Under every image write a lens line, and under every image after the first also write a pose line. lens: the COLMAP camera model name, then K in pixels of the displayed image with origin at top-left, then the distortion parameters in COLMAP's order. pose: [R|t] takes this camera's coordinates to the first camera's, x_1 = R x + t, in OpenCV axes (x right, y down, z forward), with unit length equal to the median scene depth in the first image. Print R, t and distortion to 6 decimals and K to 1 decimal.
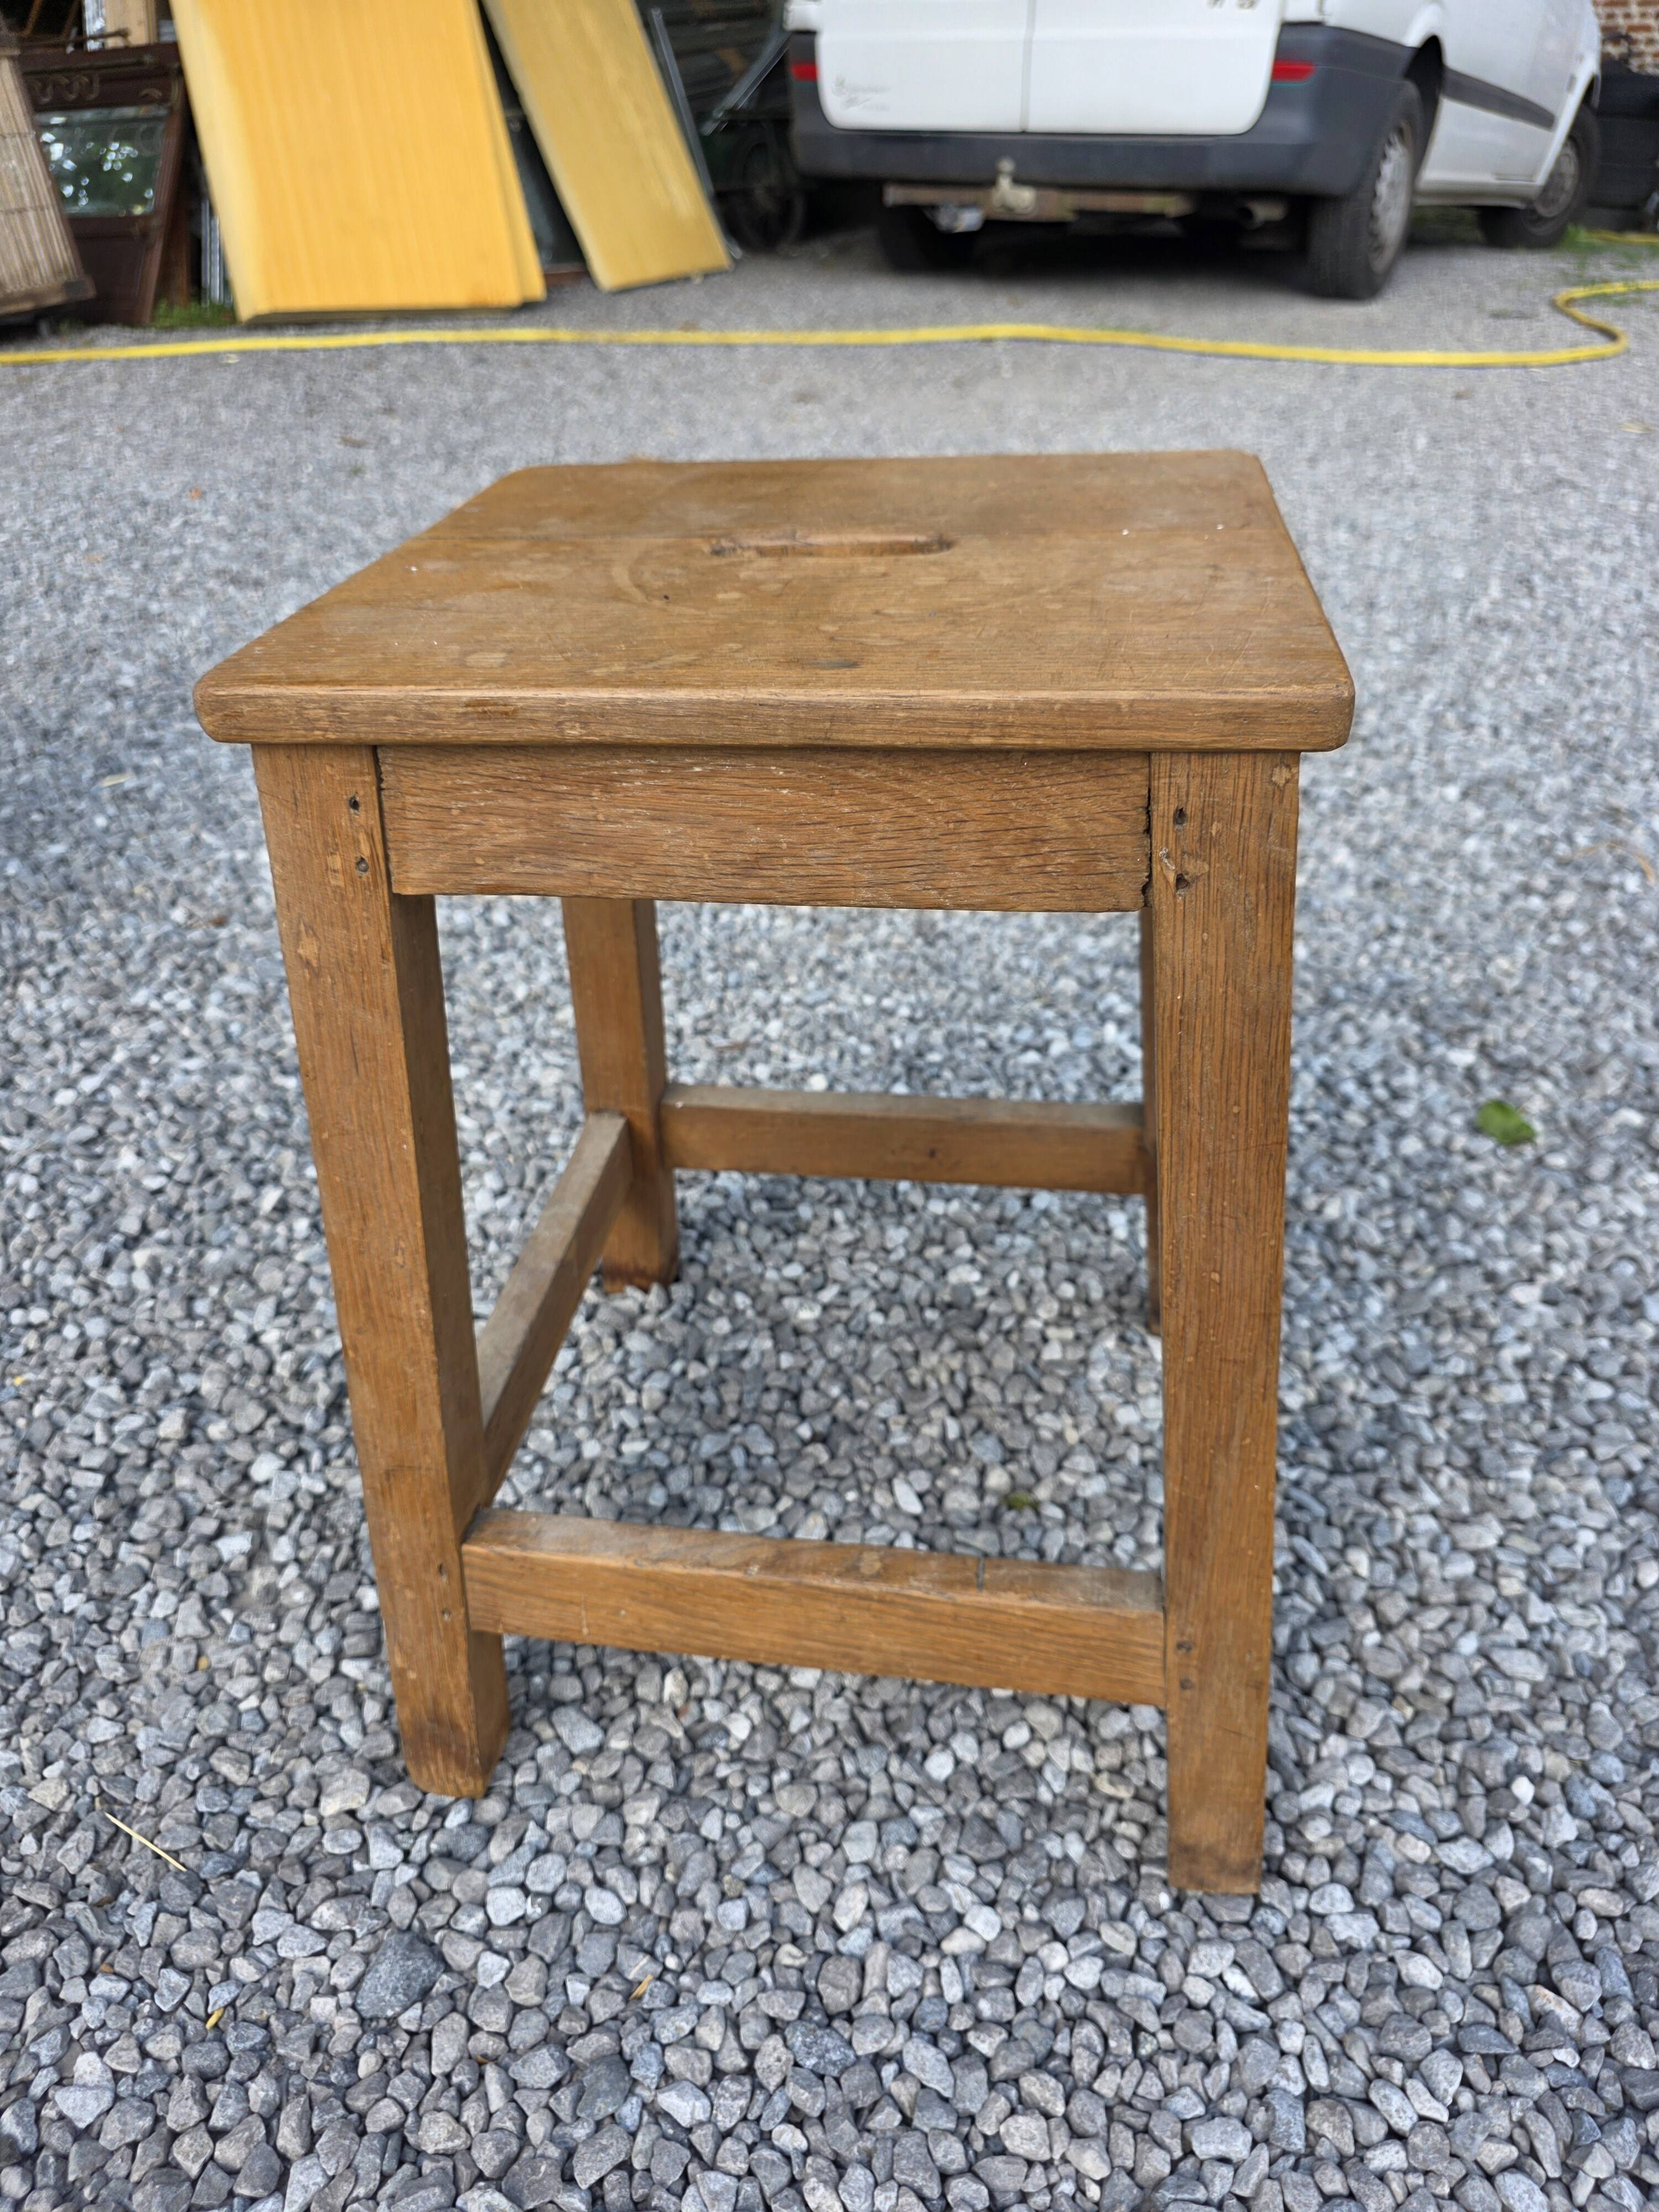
lens RADIAL K [[1512.2, 0, 849.7], [0, 1512.2, 1123.0], [0, 0, 1]] dist [0.026527, -0.028319]
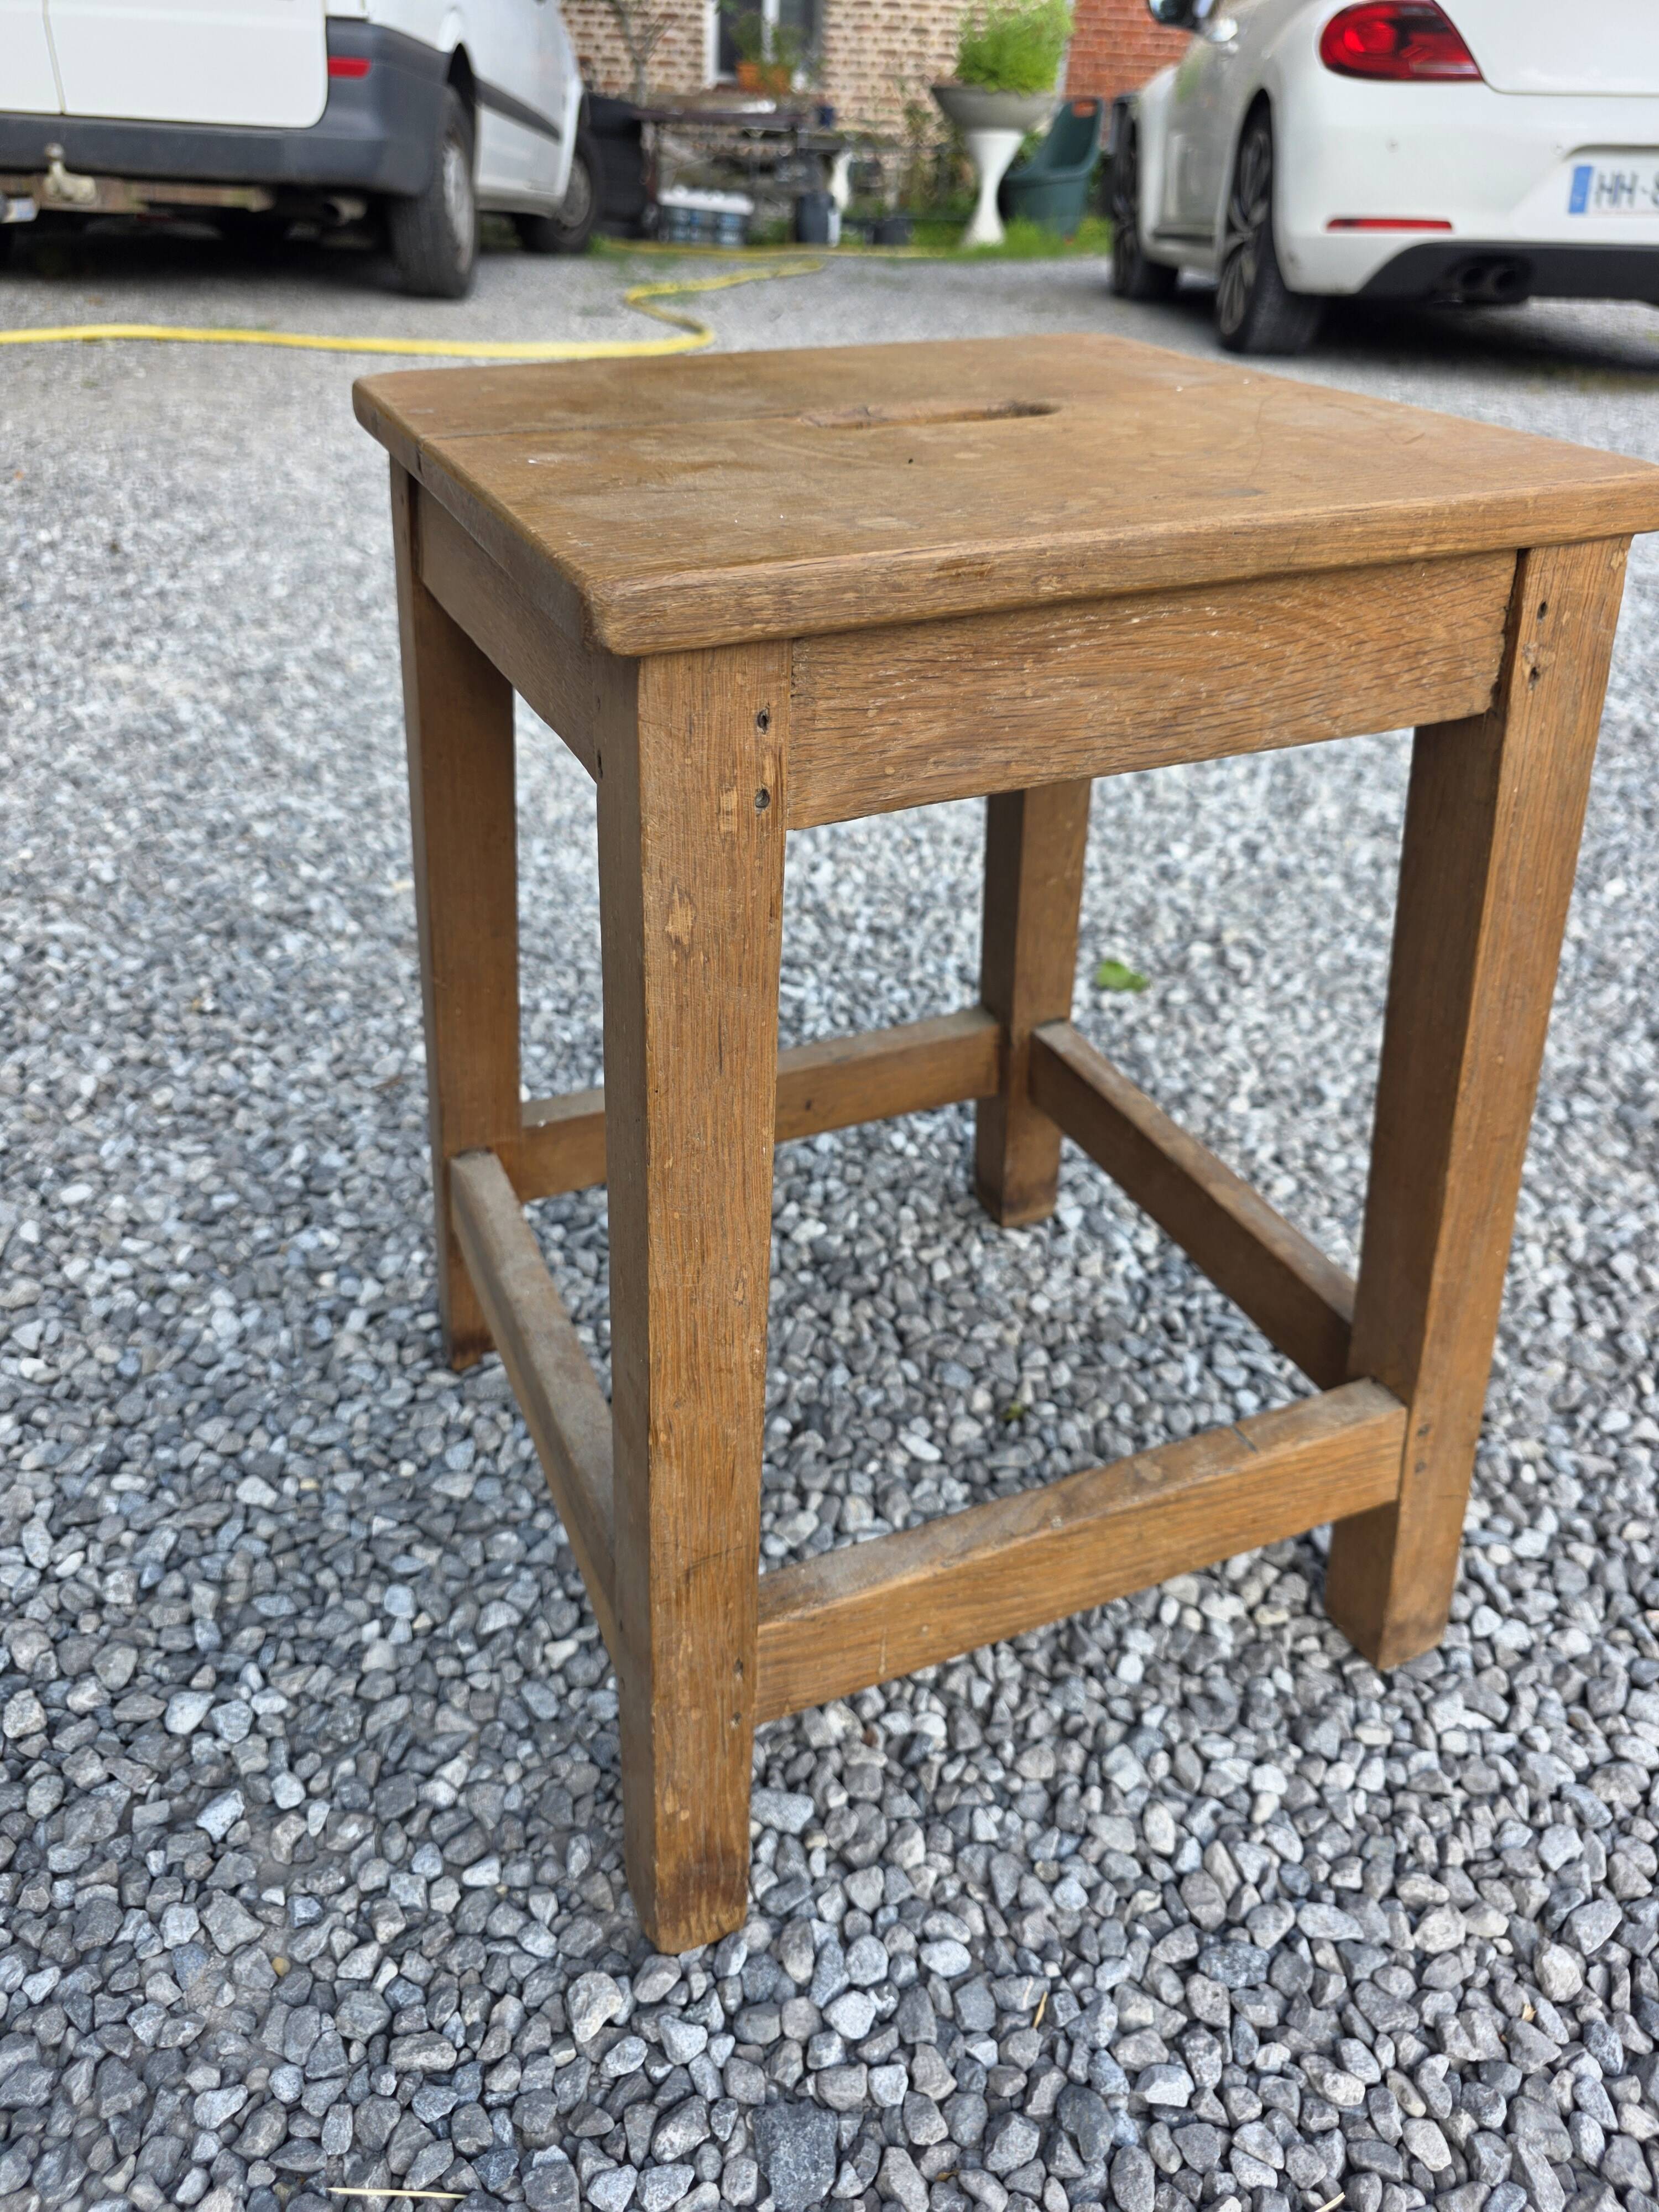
lens RADIAL K [[1512.2, 0, 819.4], [0, 1512.2, 1109.7], [0, 0, 1]] dist [0.026527, -0.028319]
pose [[0.852791, -0.247292, 0.459994, -0.482006], [0.253503, 0.966073, 0.049385, -0.028728], [-0.456600, 0.074494, 0.886548, 0.190623]]
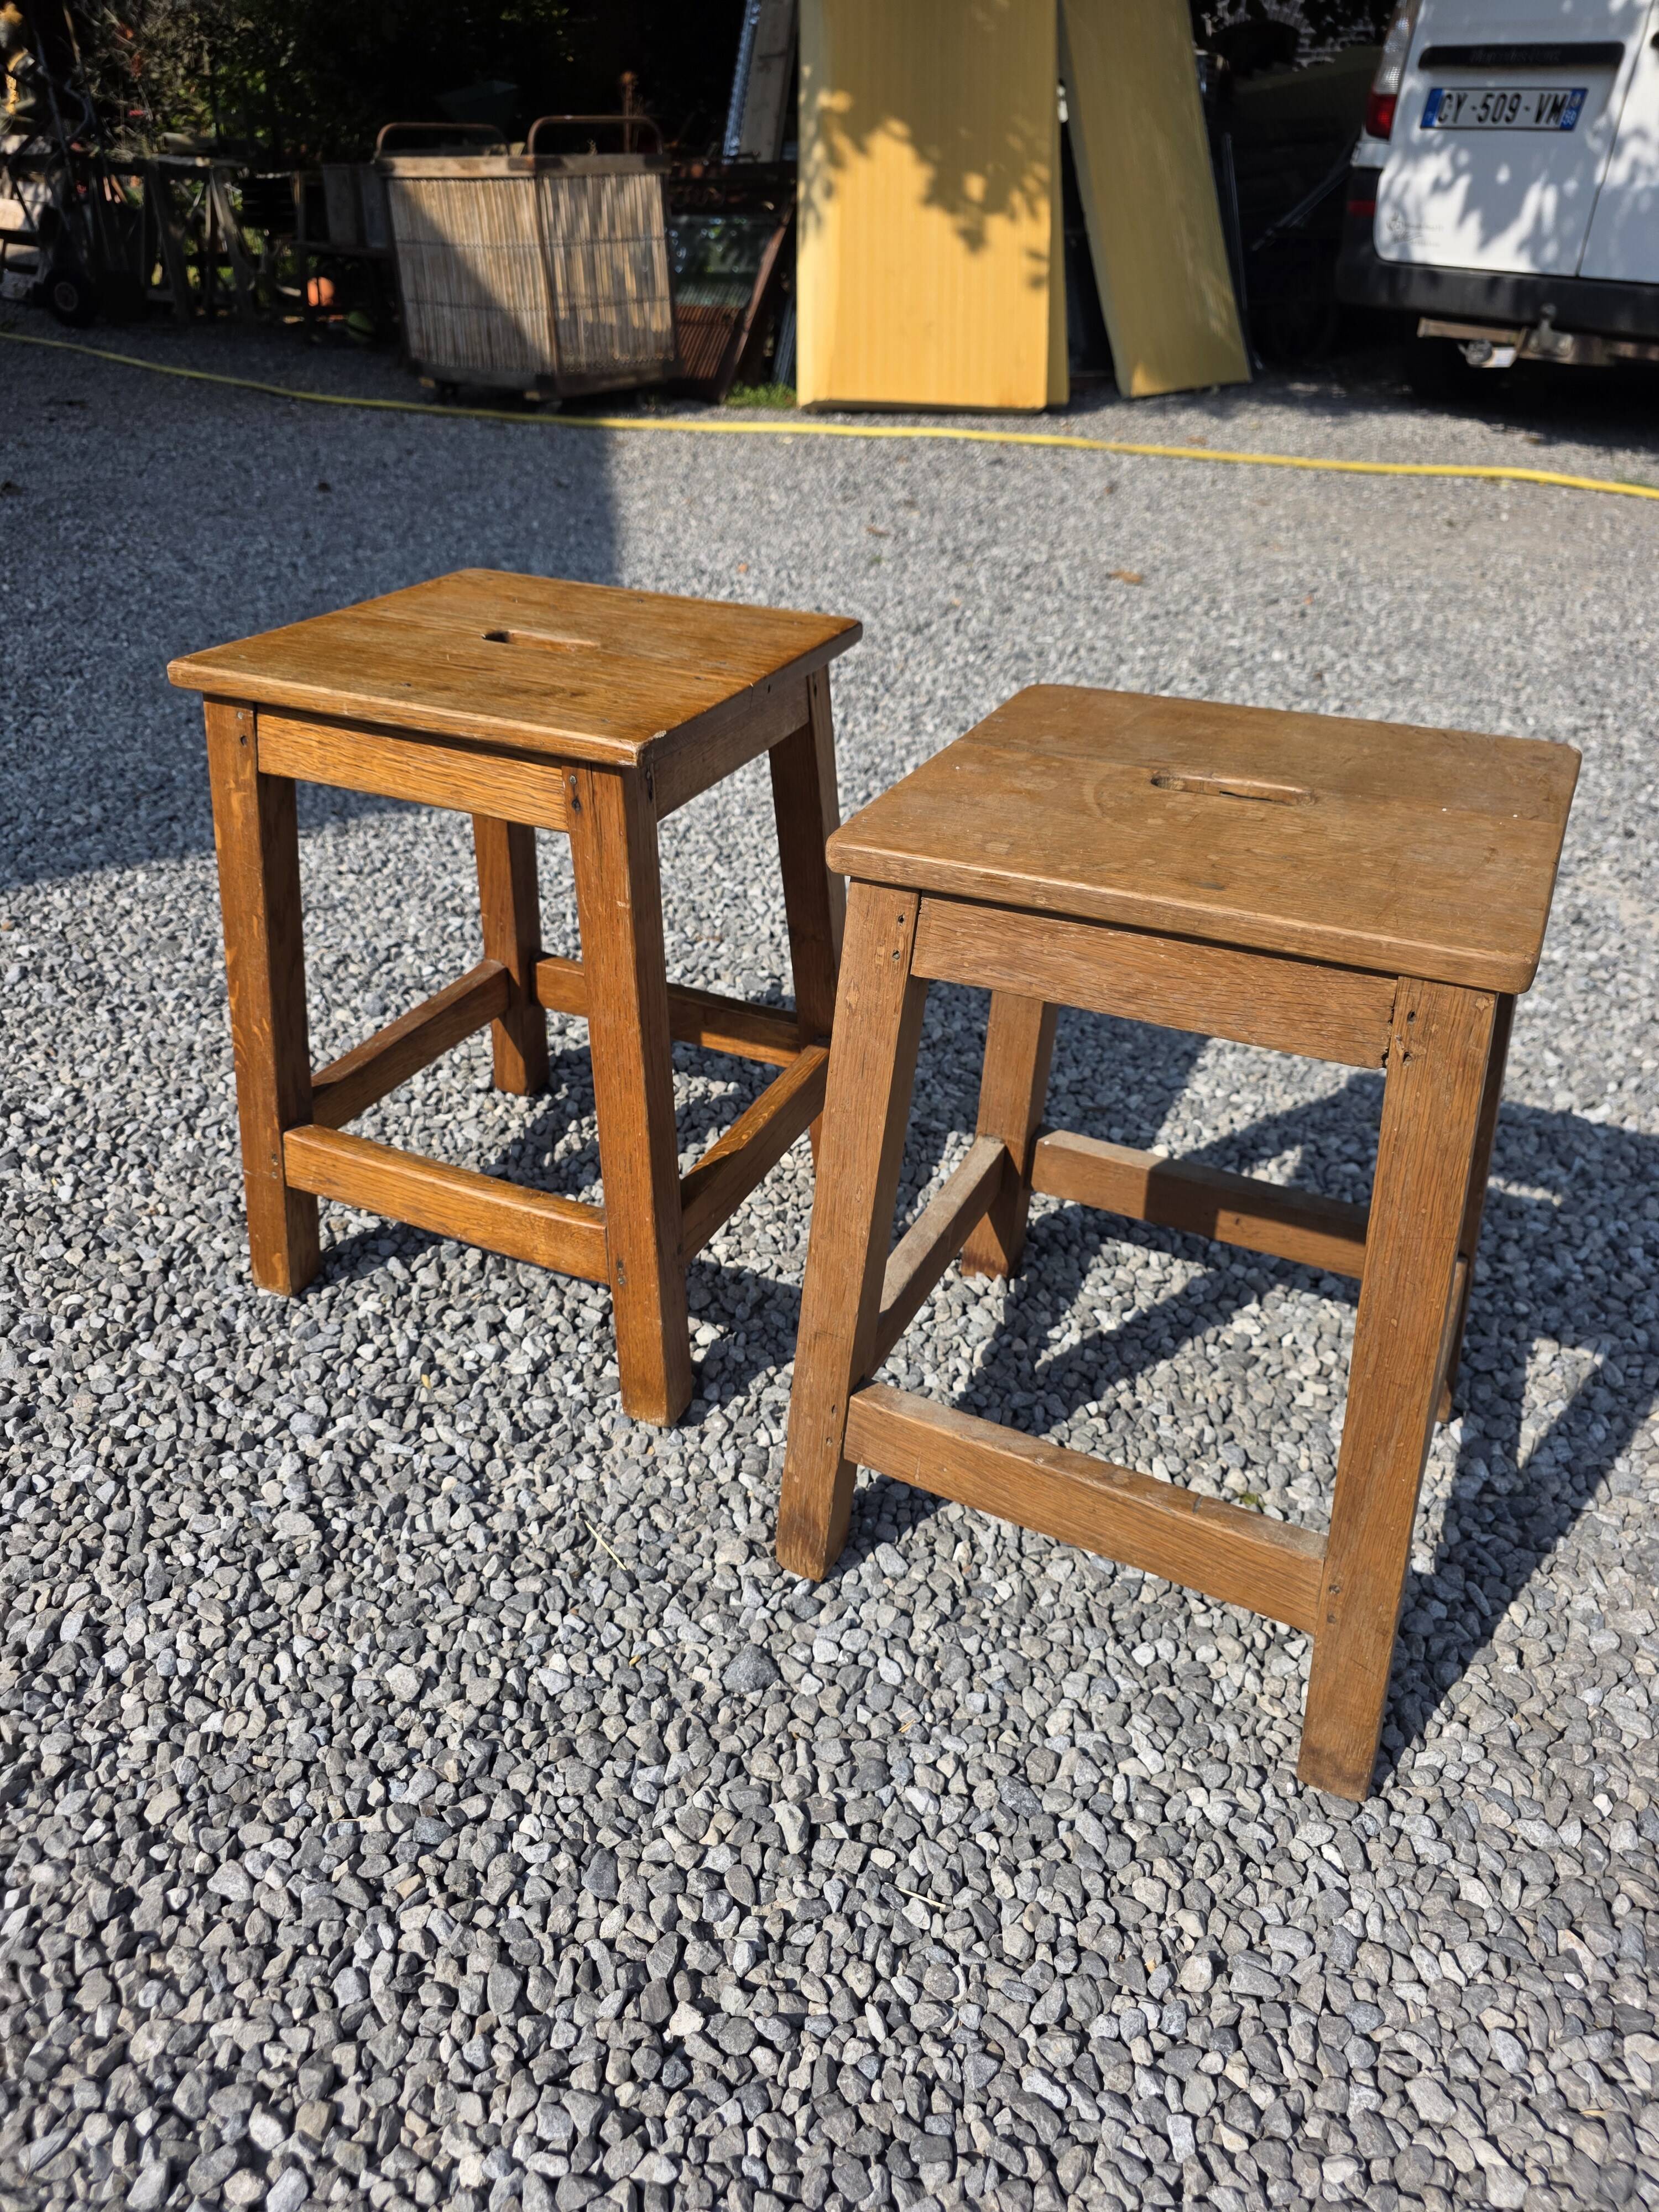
lens RADIAL K [[1512.2, 0, 813.9], [0, 1512.2, 1109.2], [0, 0, 1]] dist [0.026527, -0.028319]
pose [[0.946625, 0.195772, -0.256073, 0.032685], [-0.206489, 0.978328, -0.015379, 0.027759], [0.247513, 0.067434, 0.966535, -0.418113]]
